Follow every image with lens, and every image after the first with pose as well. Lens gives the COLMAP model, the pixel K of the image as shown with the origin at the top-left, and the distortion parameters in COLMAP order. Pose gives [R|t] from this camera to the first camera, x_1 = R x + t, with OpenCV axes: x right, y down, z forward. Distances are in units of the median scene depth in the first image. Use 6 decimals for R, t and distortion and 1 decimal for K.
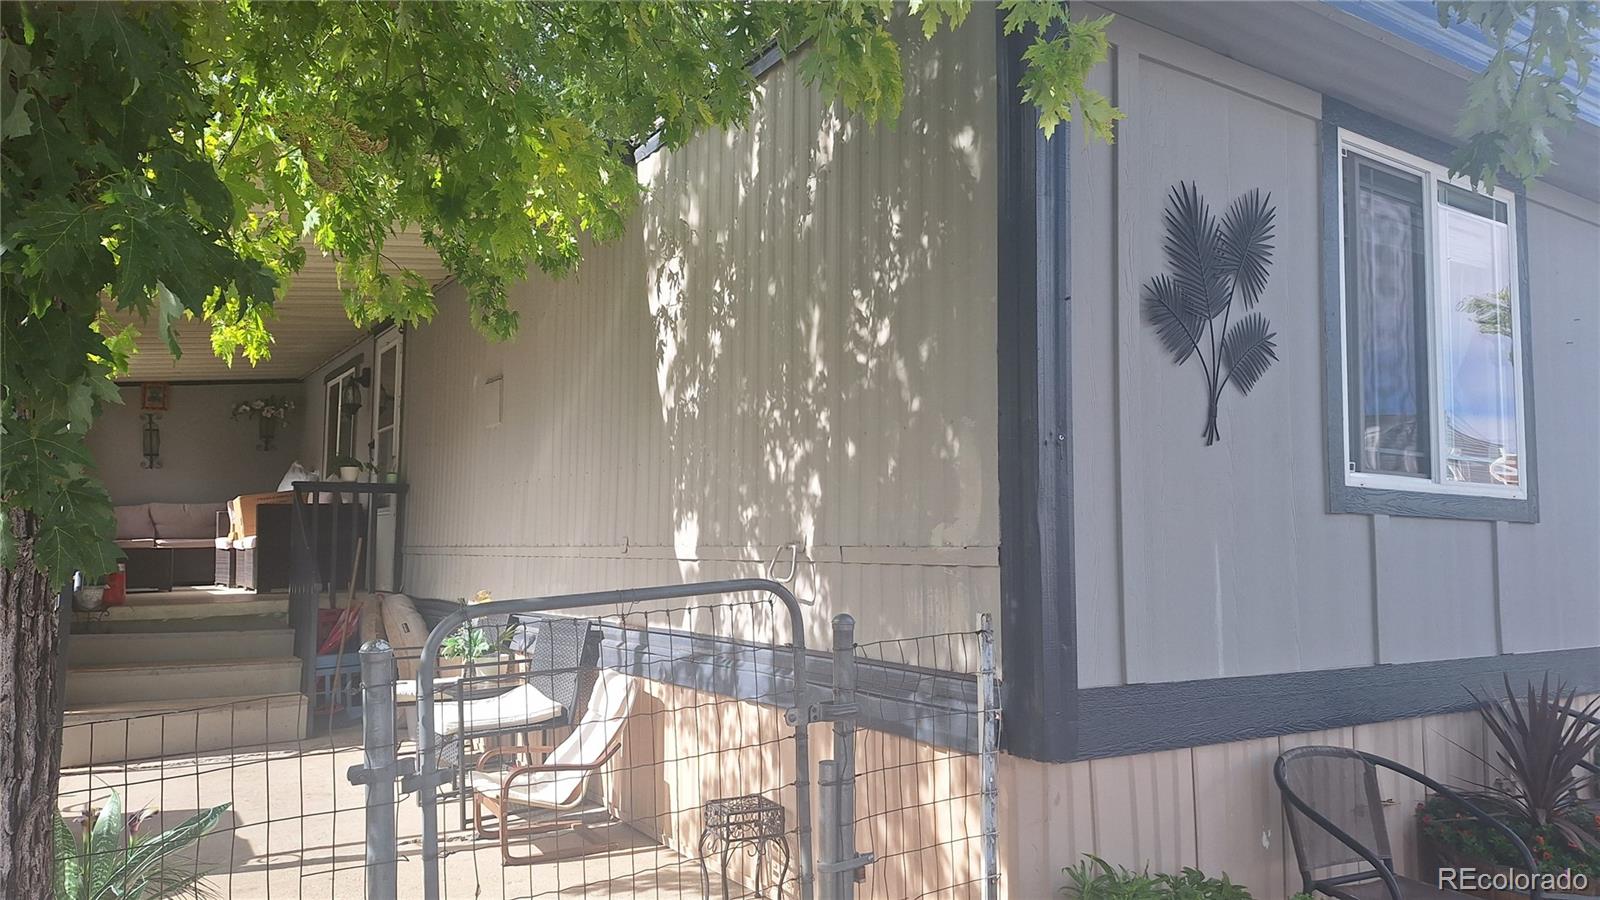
lens RADIAL K [[1106.4, 0, 800.0], [0, 1106.4, 450.0], [0, 0, 1]] dist [0.129534, -0.188603]
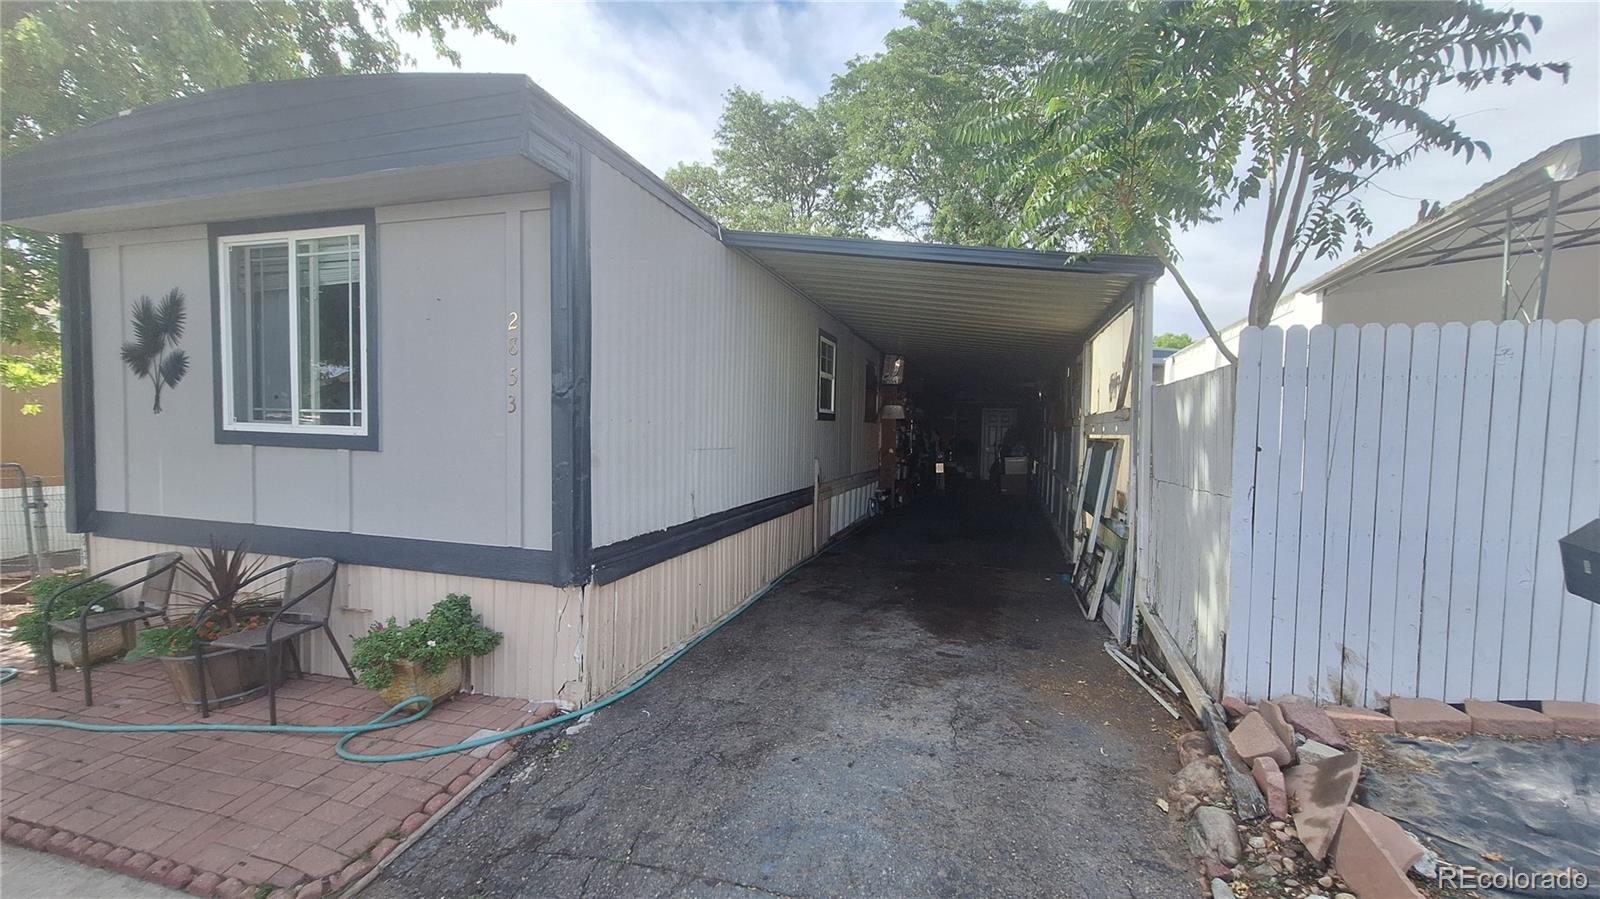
lens RADIAL K [[640.0, 0, 803.8], [0, 640.0, 461.7], [0, 0, 1]] dist [-0.003391, -0.000059]
pose [[0.645145, 0.037479, -0.763140, 1.928229], [0.050982, 0.994459, 0.091938, 0.035047], [0.762357, -0.098220, 0.639659, 1.033257]]
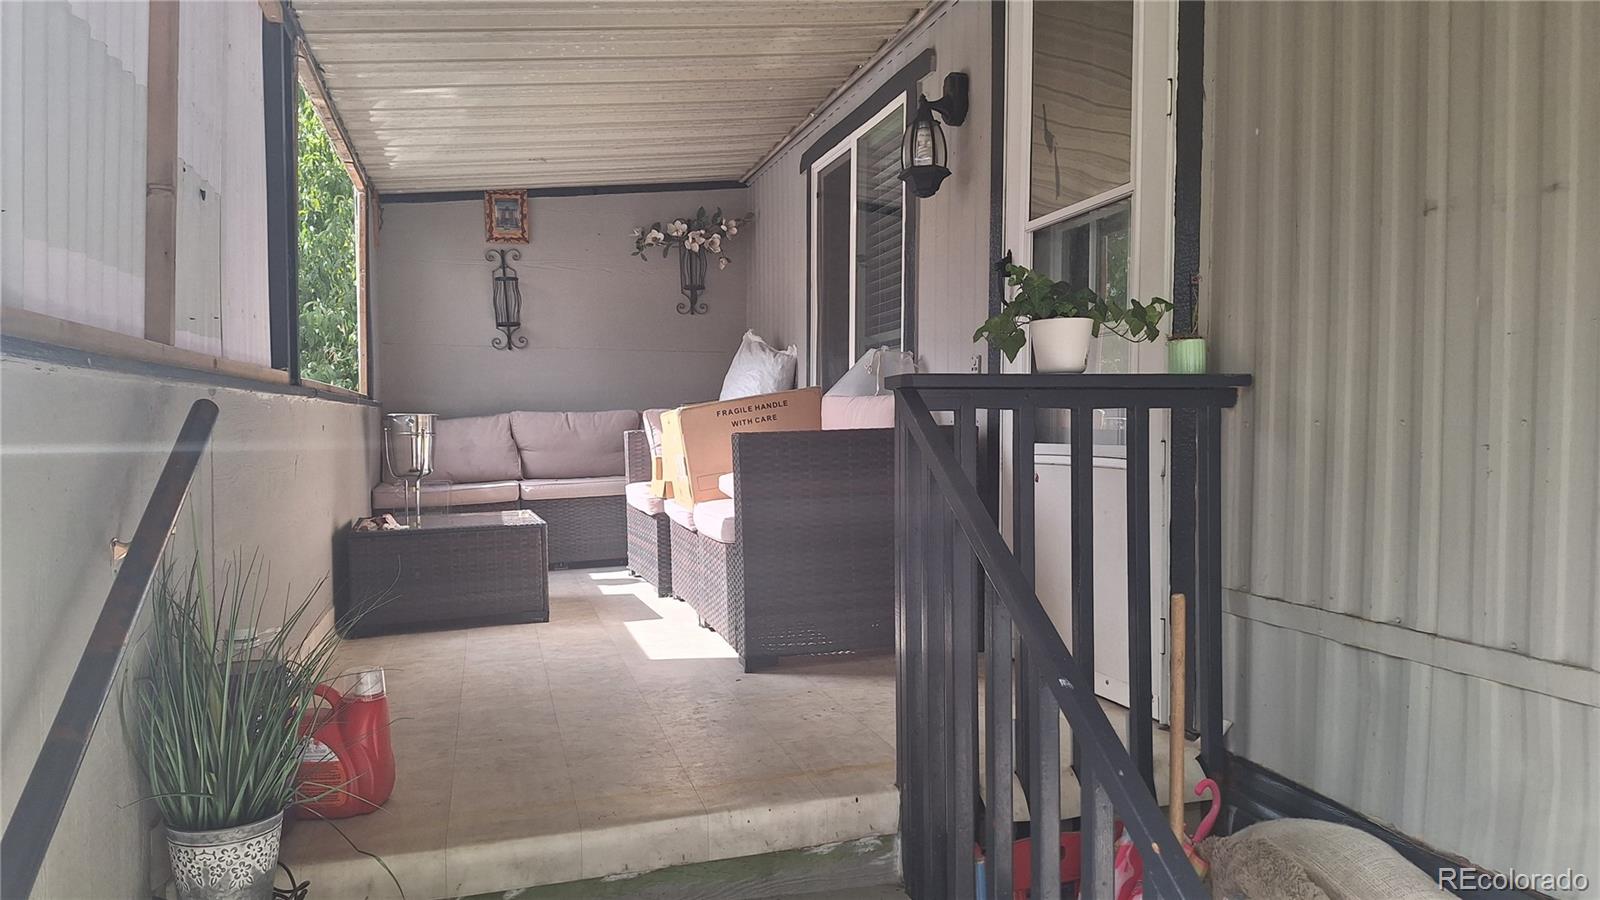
lens RADIAL K [[1106.4, 0, 800.0], [0, 1106.4, 450.0], [0, 0, 1]] dist [0.129534, -0.188603]
pose [[0.956776, 0.002457, -0.290816, -0.794245], [0.029795, 0.993875, 0.106420, 0.032368], [0.289296, -0.110485, 0.950842, 1.471178]]
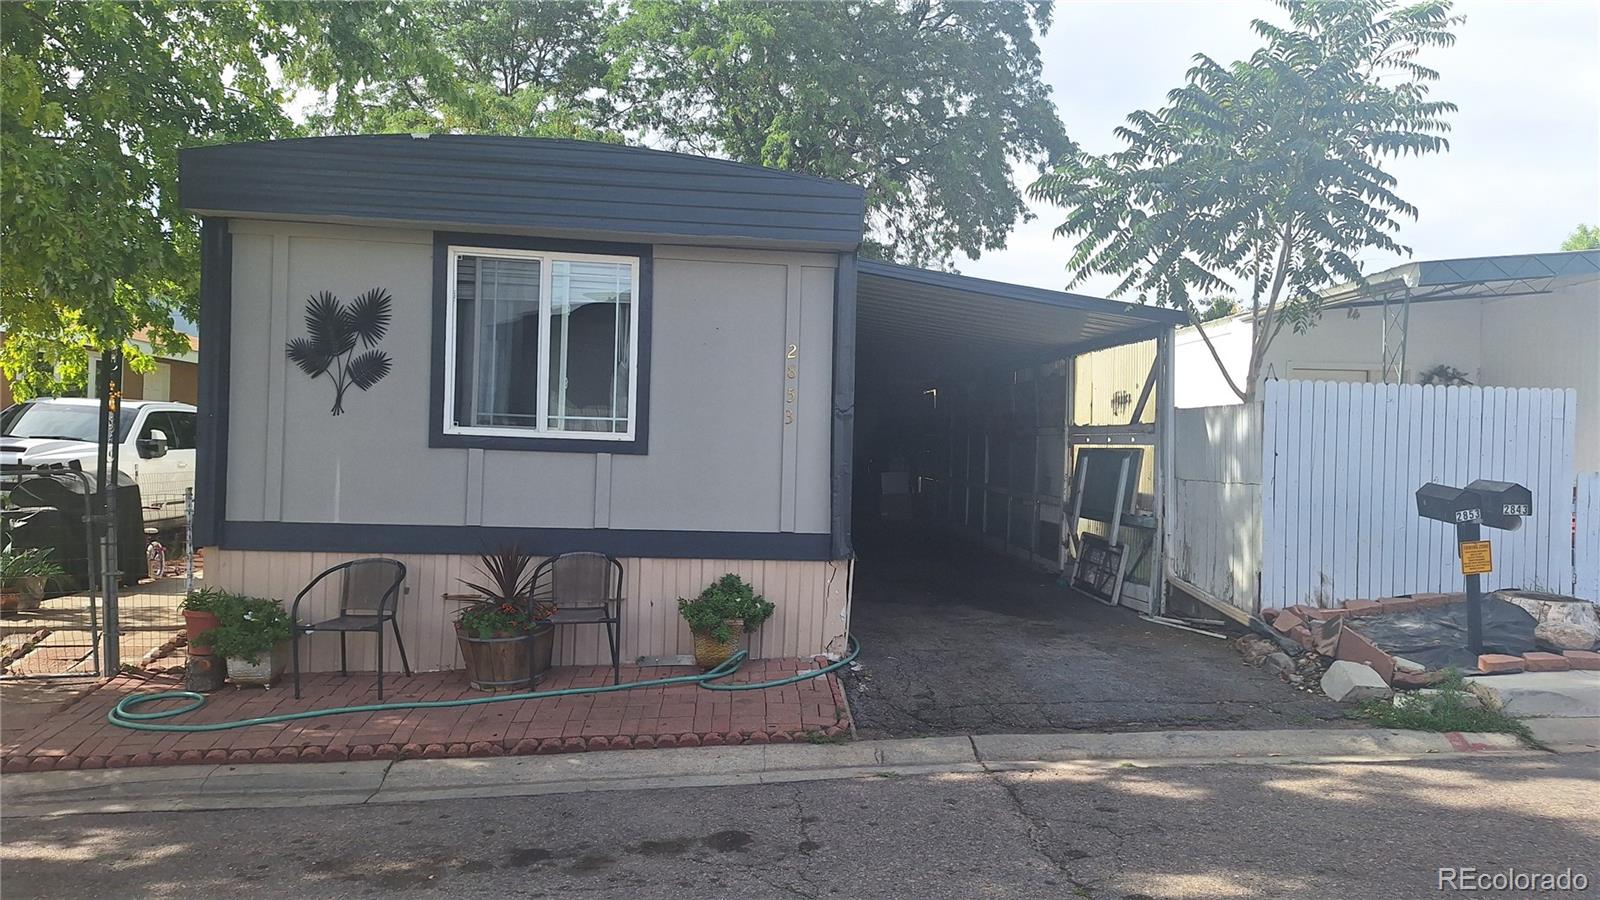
lens RADIAL K [[1106.4, 0, 800.0], [0, 1106.4, 450.0], [0, 0, 1]] dist [0.129534, -0.188603]
pose [[0.881232, 0.018408, -0.472325, 1.914407], [0.017718, 0.997253, 0.071923, -0.067844], [0.472351, -0.071750, 0.878485, -0.413285]]
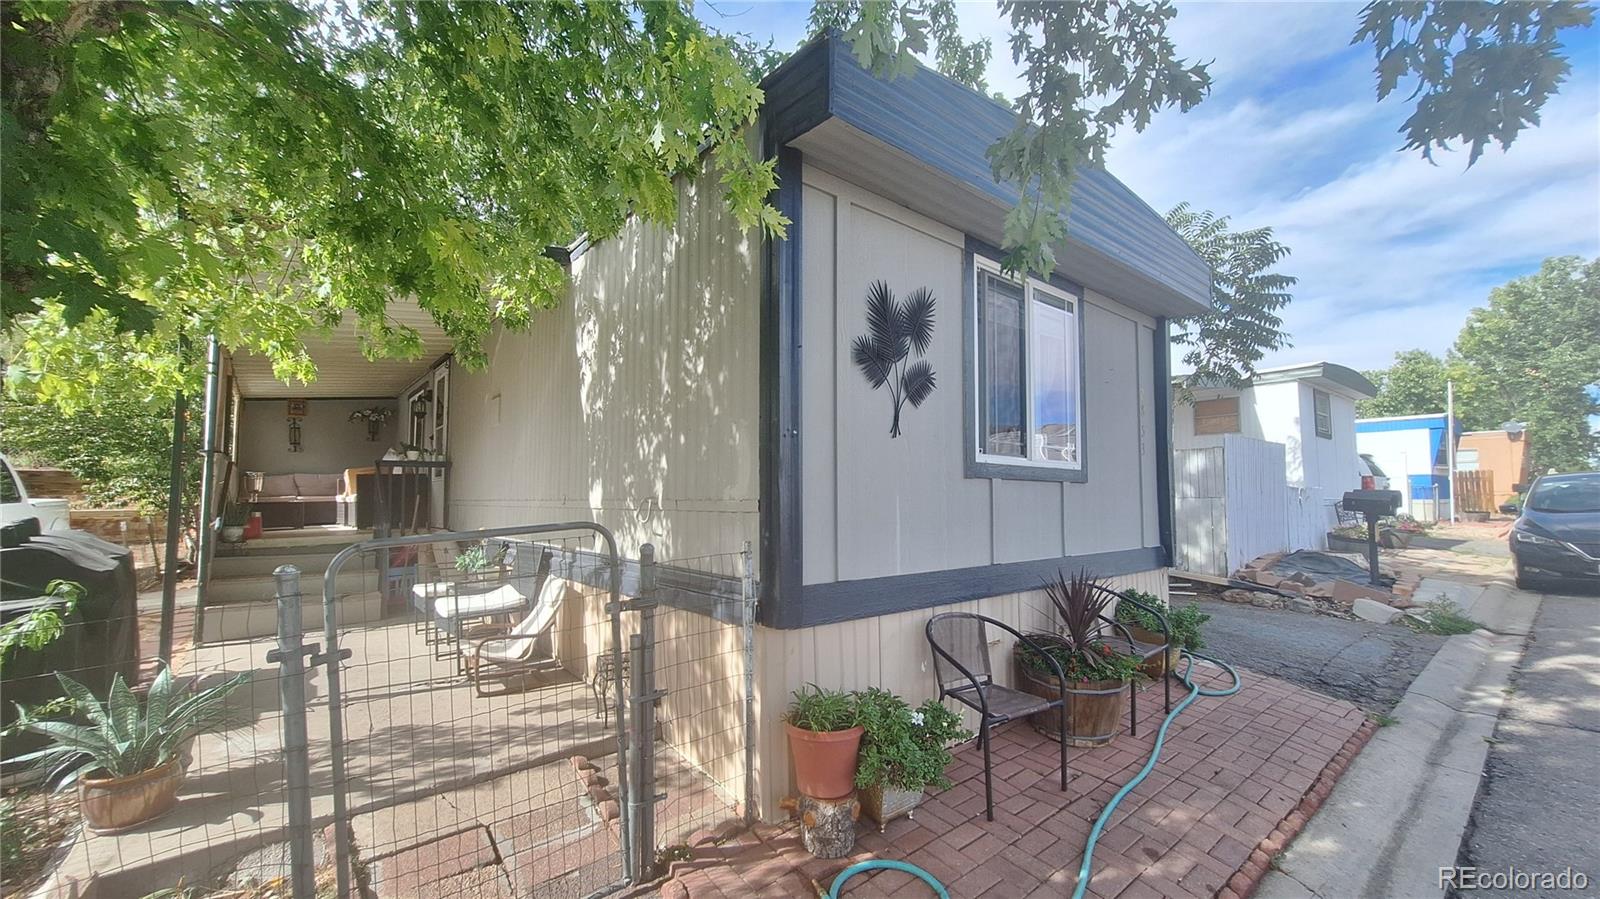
lens RADIAL K [[640.0, 0, 803.8], [0, 640.0, 461.7], [0, 0, 1]] dist [-0.003391, -0.000059]
pose [[0.993359, 0.000076, 0.115058, 0.106396], [-0.003384, 0.999587, 0.028550, 0.004350], [-0.115008, -0.028750, 0.992948, 0.054445]]
